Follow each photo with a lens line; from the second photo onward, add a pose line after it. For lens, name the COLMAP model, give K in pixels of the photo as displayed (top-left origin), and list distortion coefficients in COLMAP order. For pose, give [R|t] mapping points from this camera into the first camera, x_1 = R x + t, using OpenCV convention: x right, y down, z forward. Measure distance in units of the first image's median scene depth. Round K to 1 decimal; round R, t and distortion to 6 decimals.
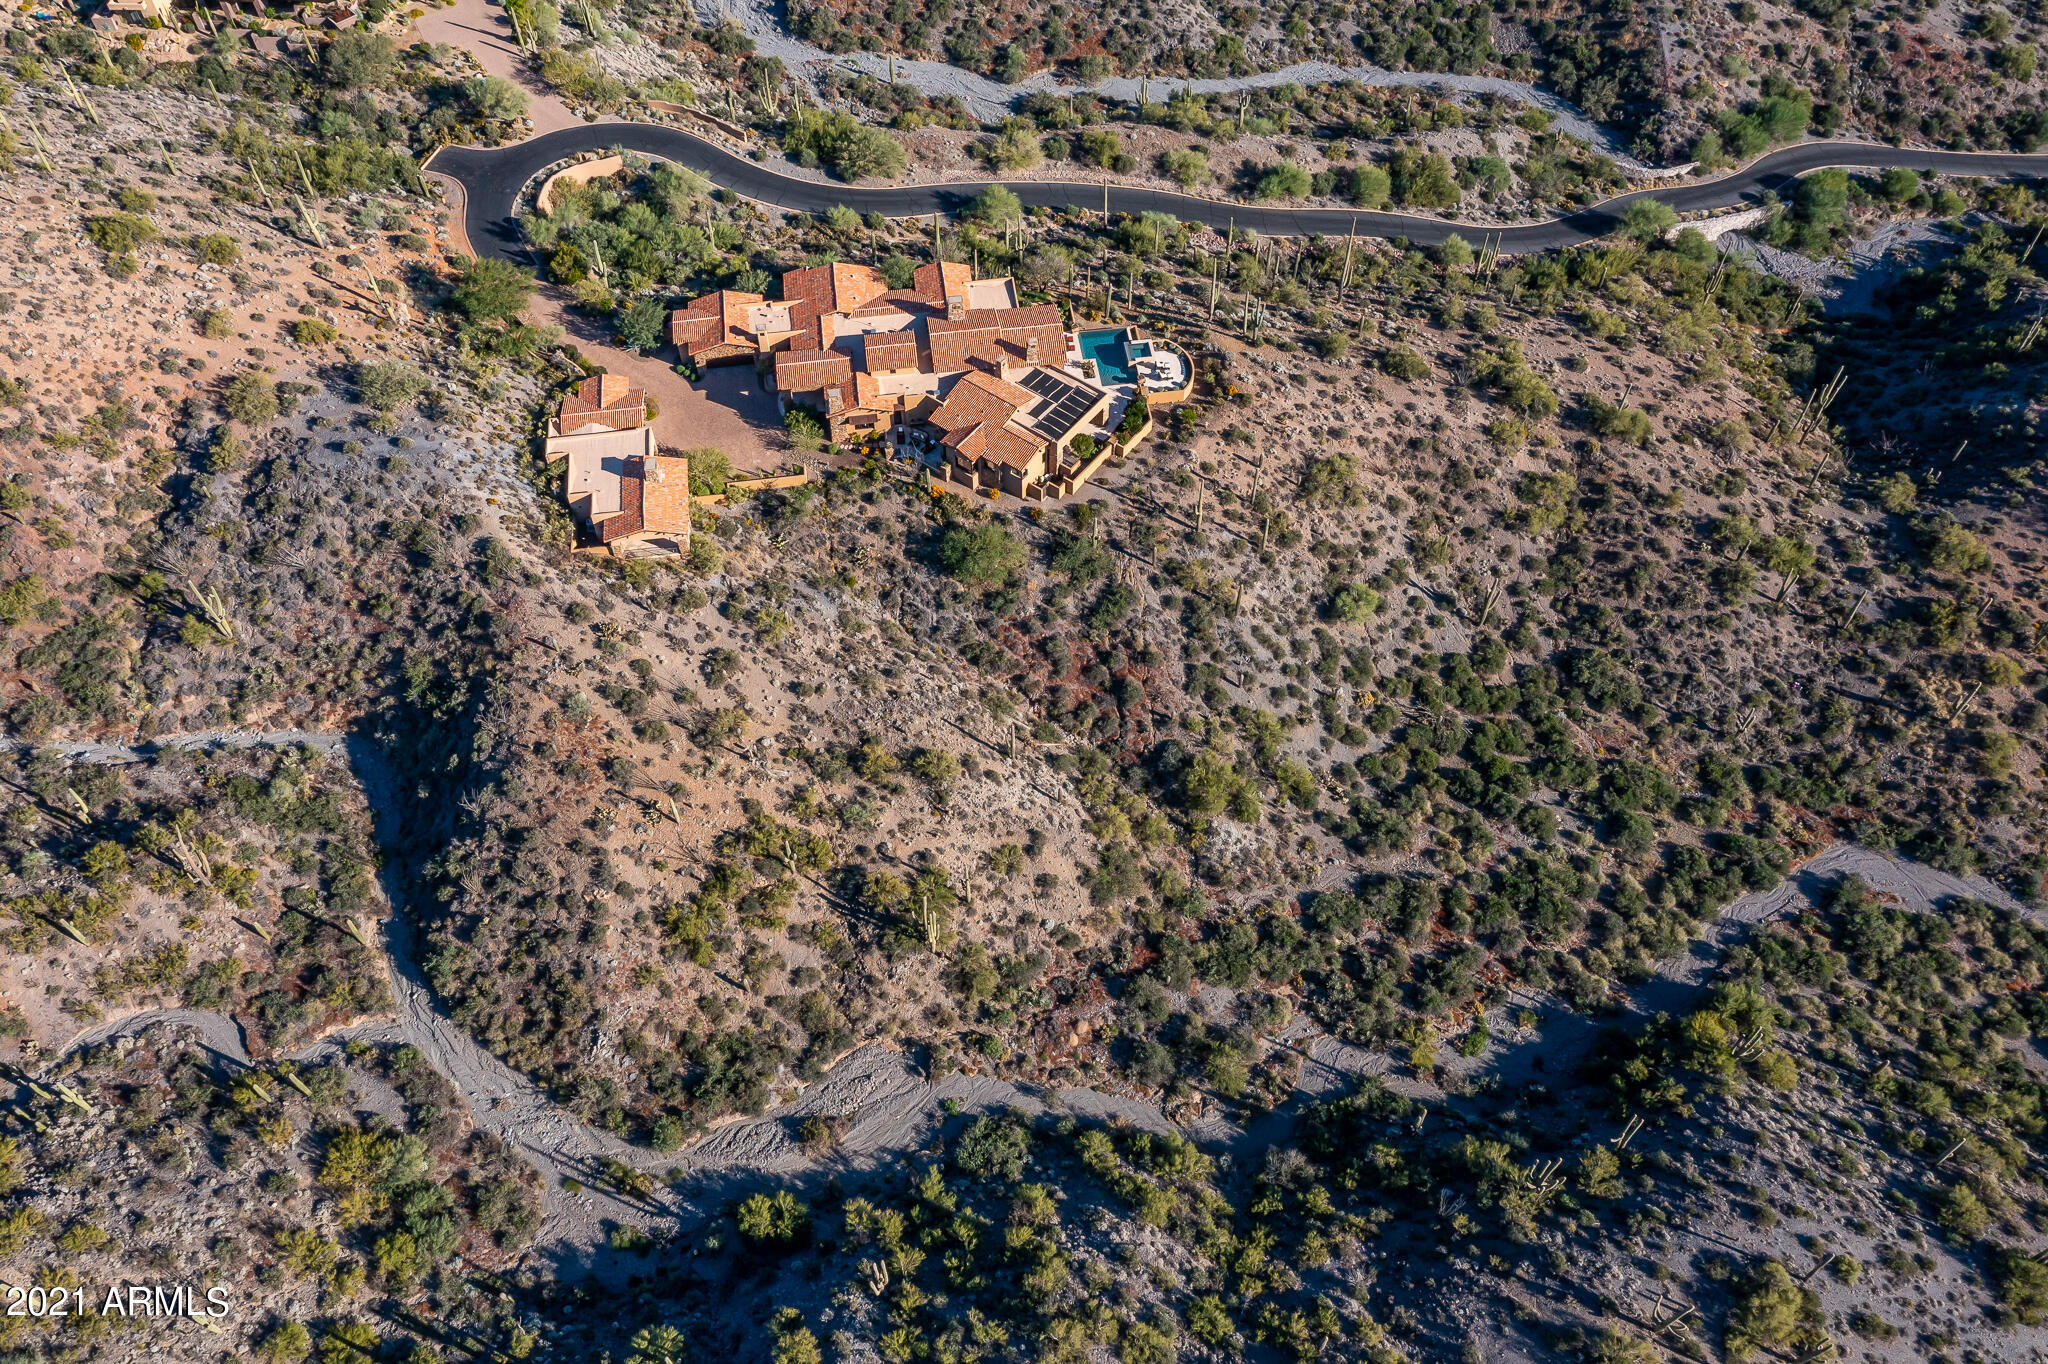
lens RADIAL K [[1592.9, 0, 1024.0], [0, 1592.9, 682.0], [0, 0, 1]] dist [-0.039366, 0.077312]
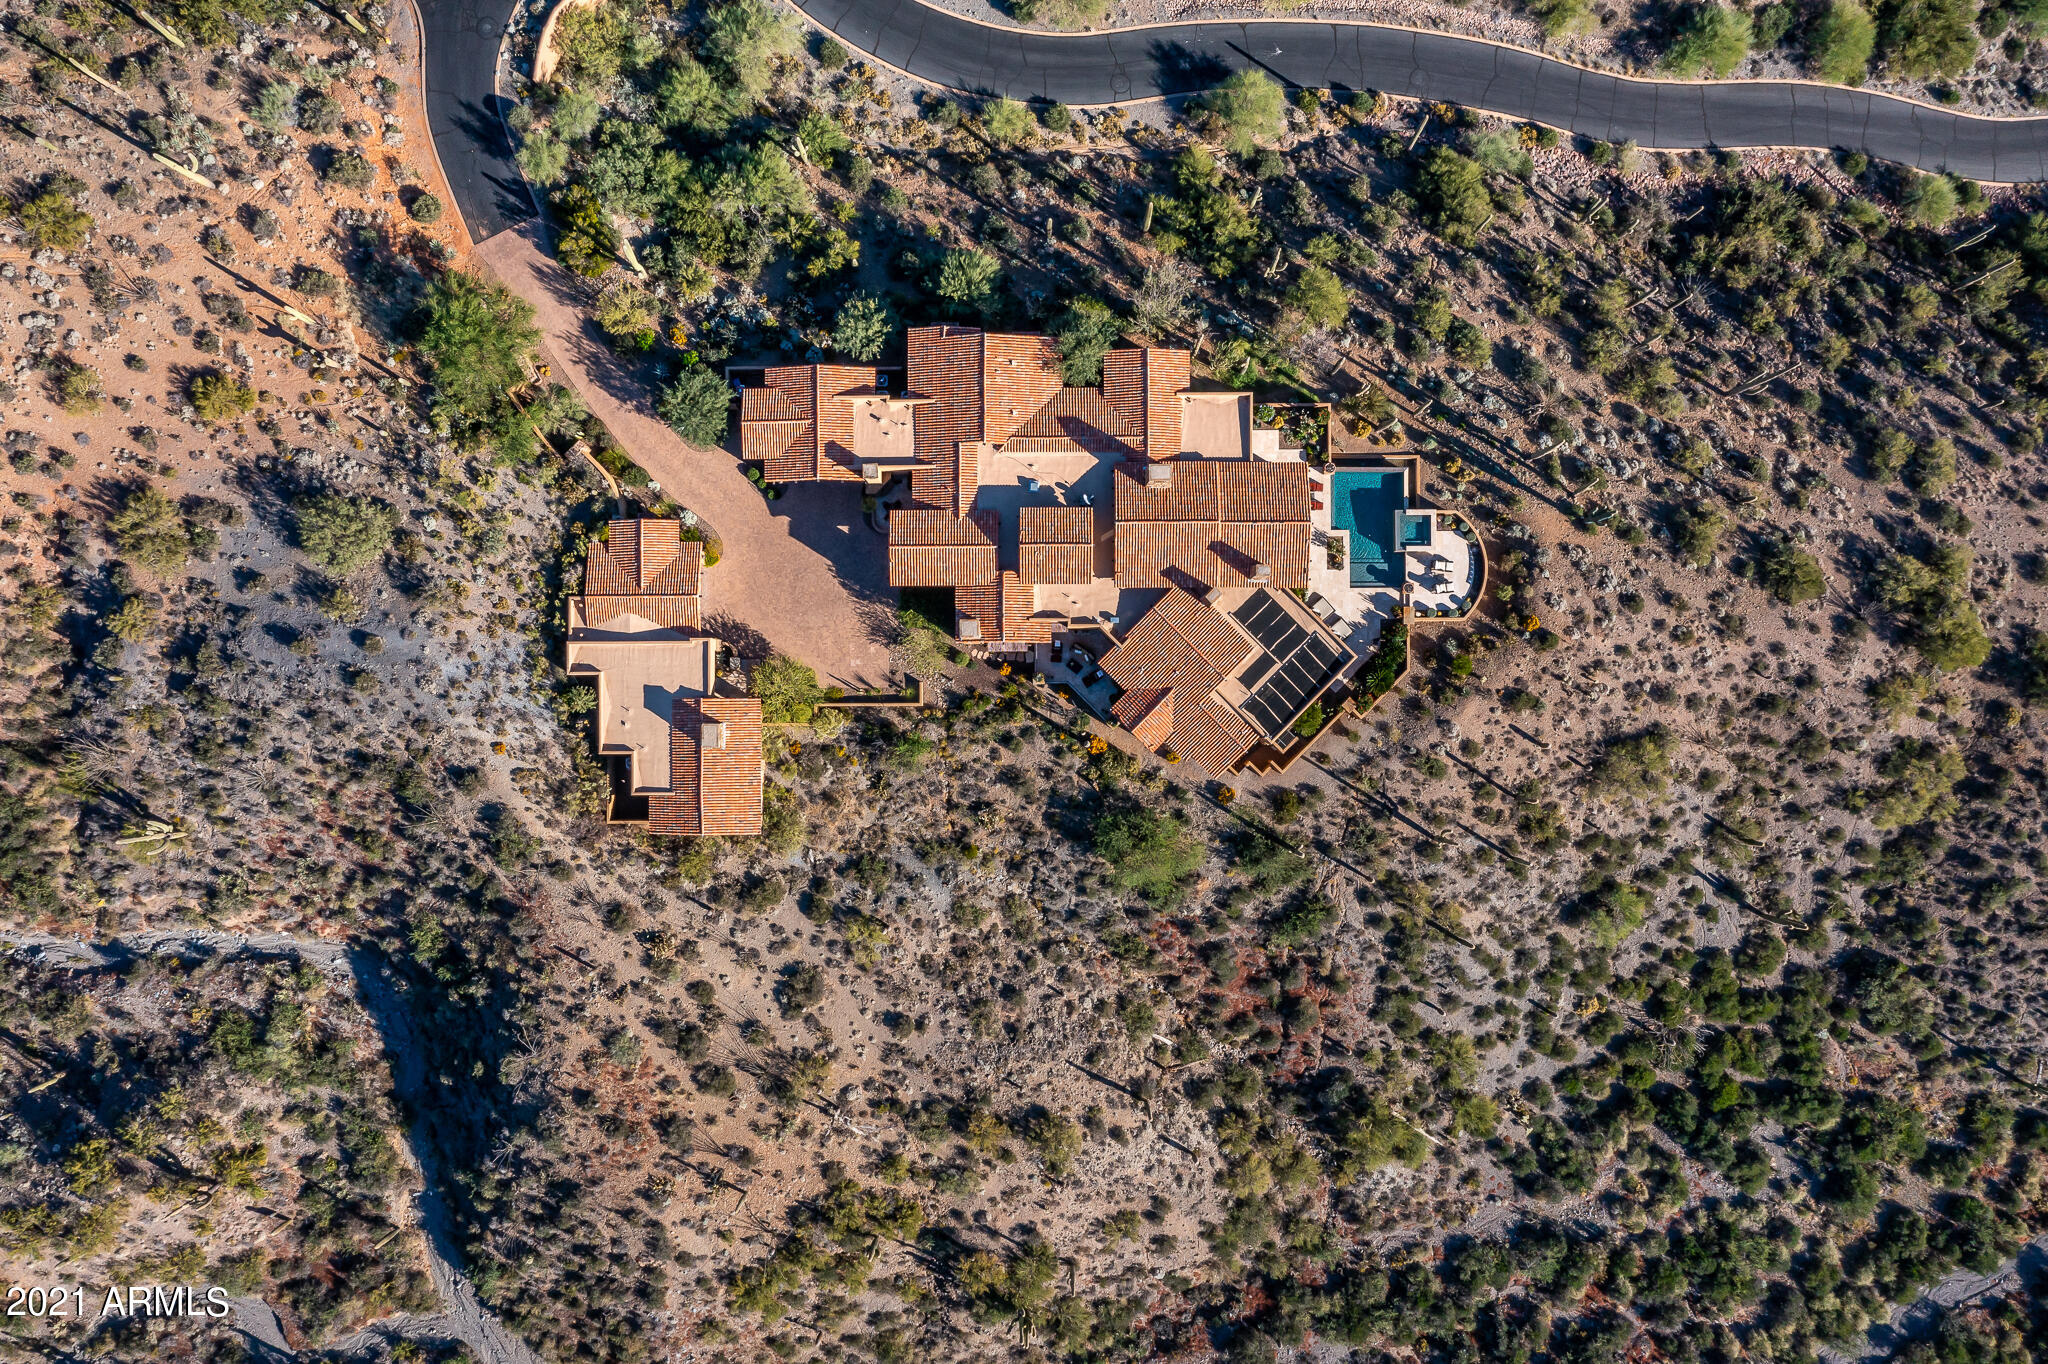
lens RADIAL K [[1604.2, 0, 1022.4], [0, 1604.2, 740.3], [0, 0, 1]] dist [-0.022677, 0.043498]
pose [[0.991665, 0.128583, -0.008193, -0.084465], [-0.101523, 0.818959, 0.564800, -0.546264], [0.079333, -0.559261, 0.825187, 0.391429]]
